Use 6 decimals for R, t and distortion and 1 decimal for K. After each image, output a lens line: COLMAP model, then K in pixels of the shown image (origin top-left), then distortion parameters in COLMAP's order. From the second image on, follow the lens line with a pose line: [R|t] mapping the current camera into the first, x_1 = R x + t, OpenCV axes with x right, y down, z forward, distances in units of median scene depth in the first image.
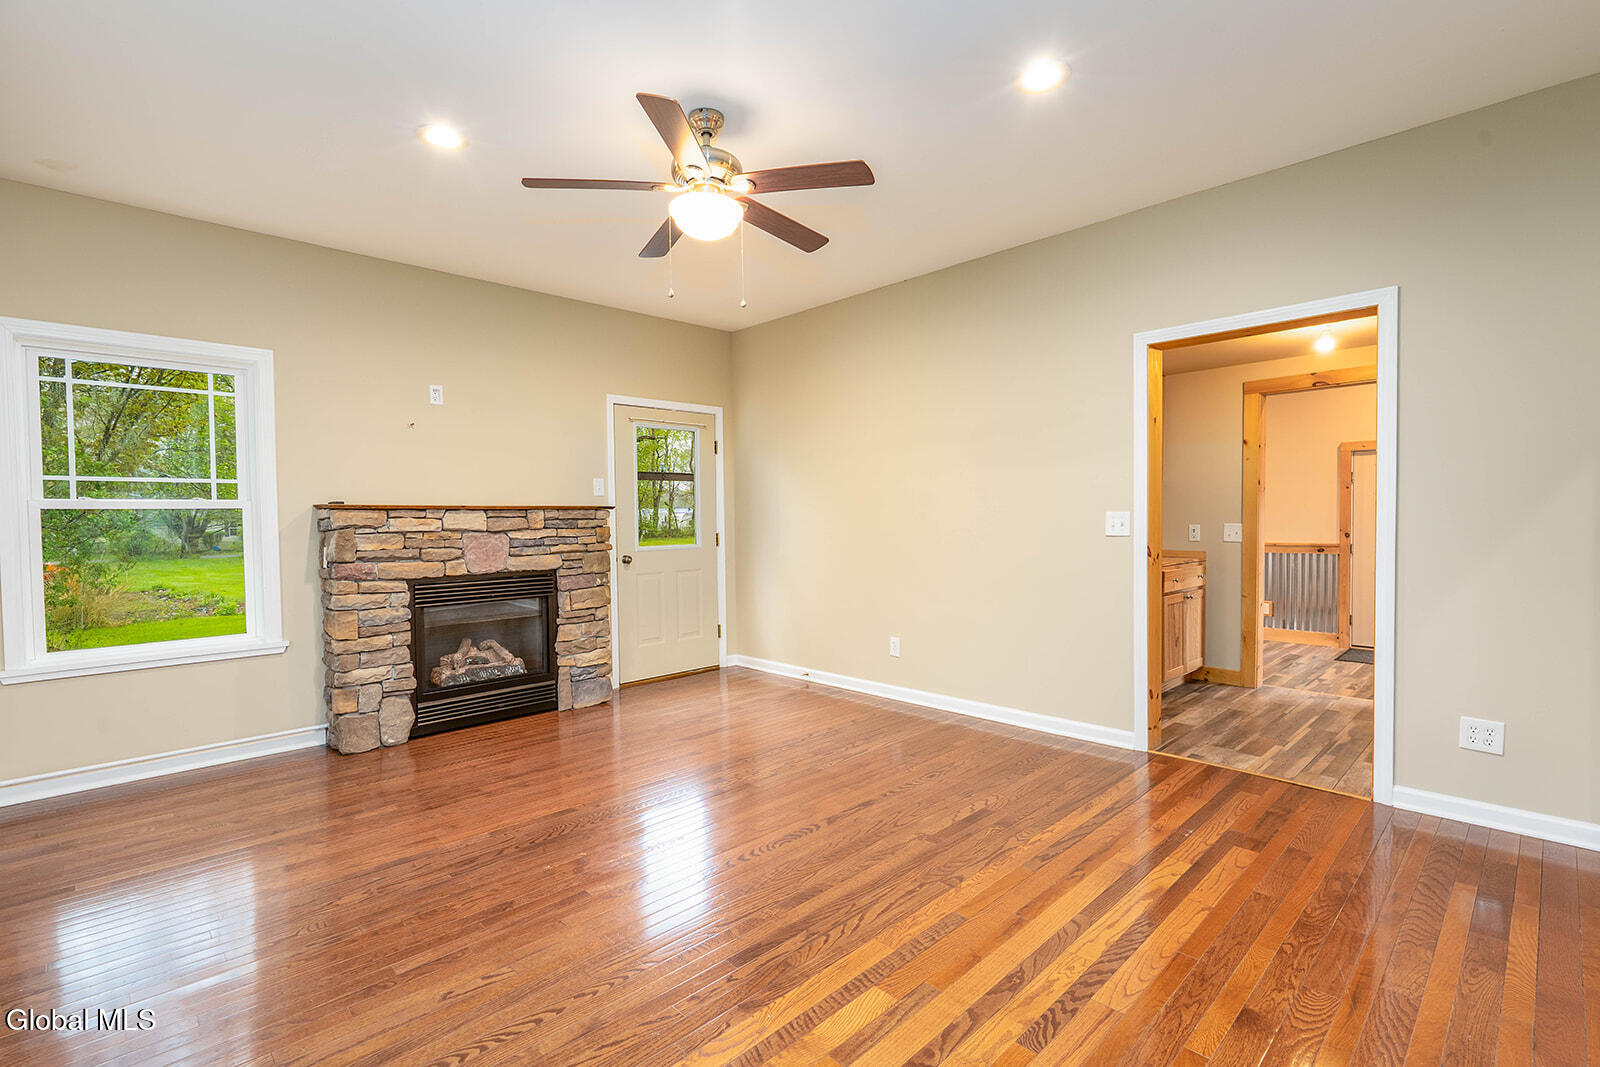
lens RADIAL K [[733.9, 0, 806.6], [0, 733.9, 531.4], [0, 0, 1]] dist [-0.003552, 0.000566]
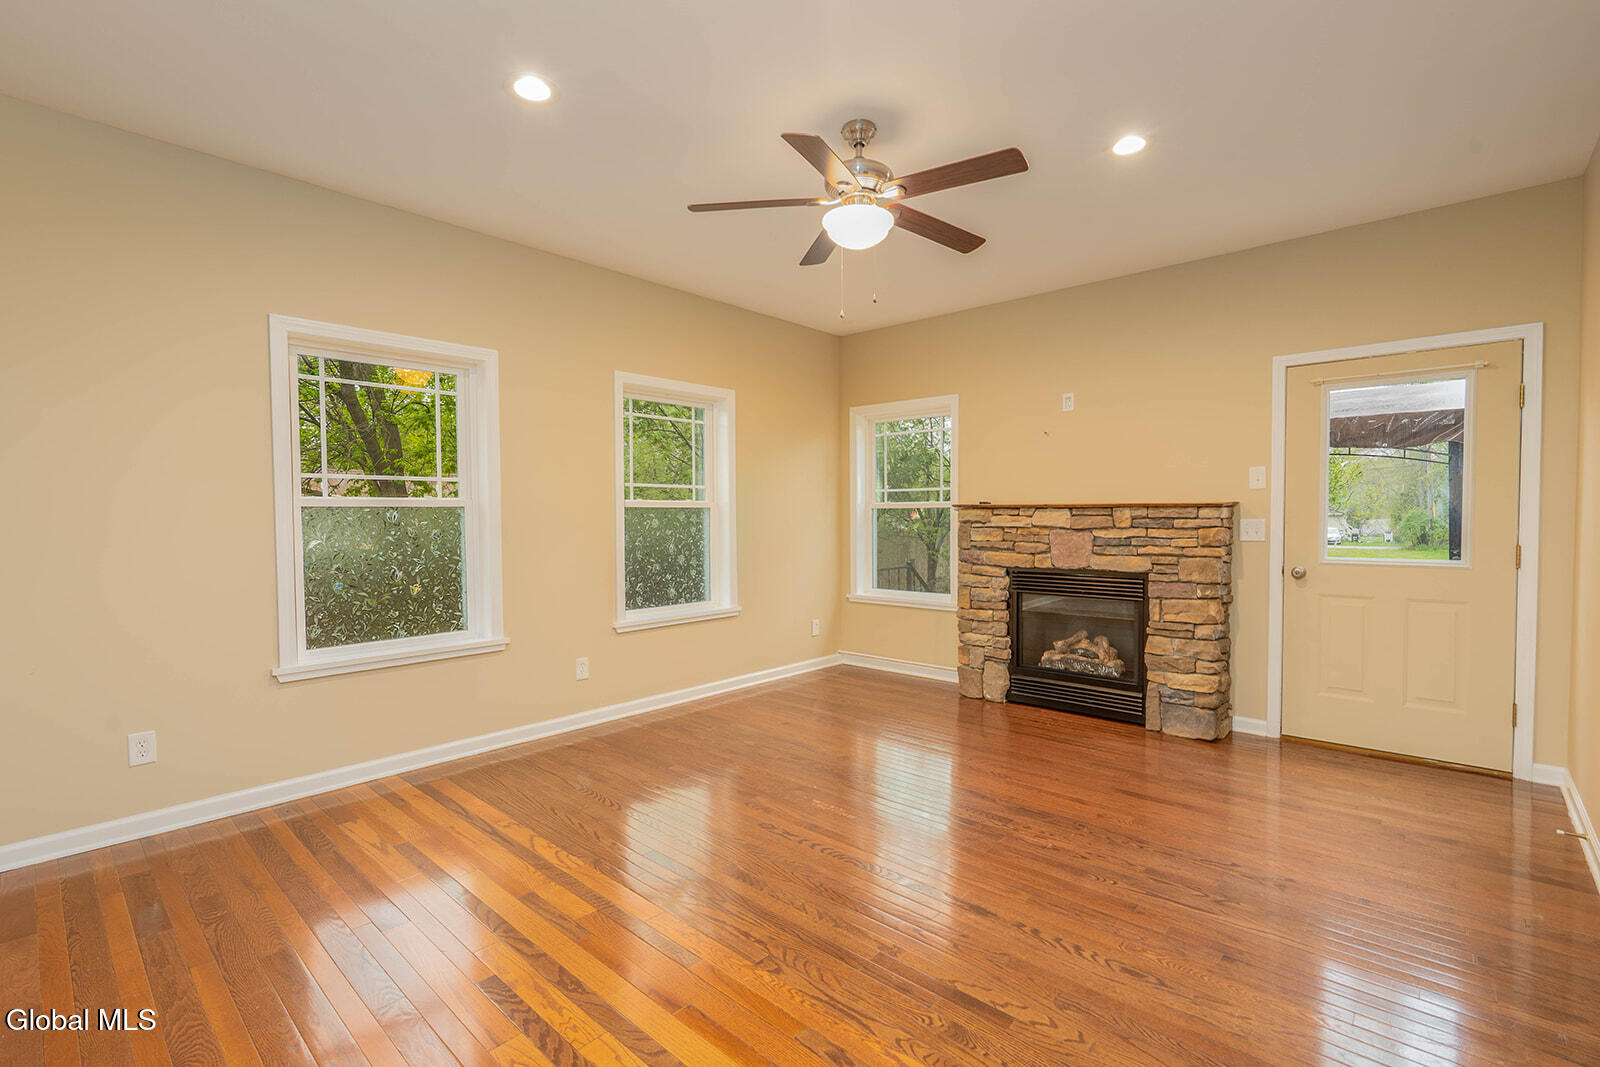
lens RADIAL K [[733.9, 0, 806.6], [0, 733.9, 531.4], [0, 0, 1]] dist [-0.003552, 0.000566]
pose [[0.052065, 0.032640, -0.998110, 0.585674], [-0.018882, 0.999319, 0.031695, -0.022304], [0.998465, 0.017196, 0.052646, 0.573393]]
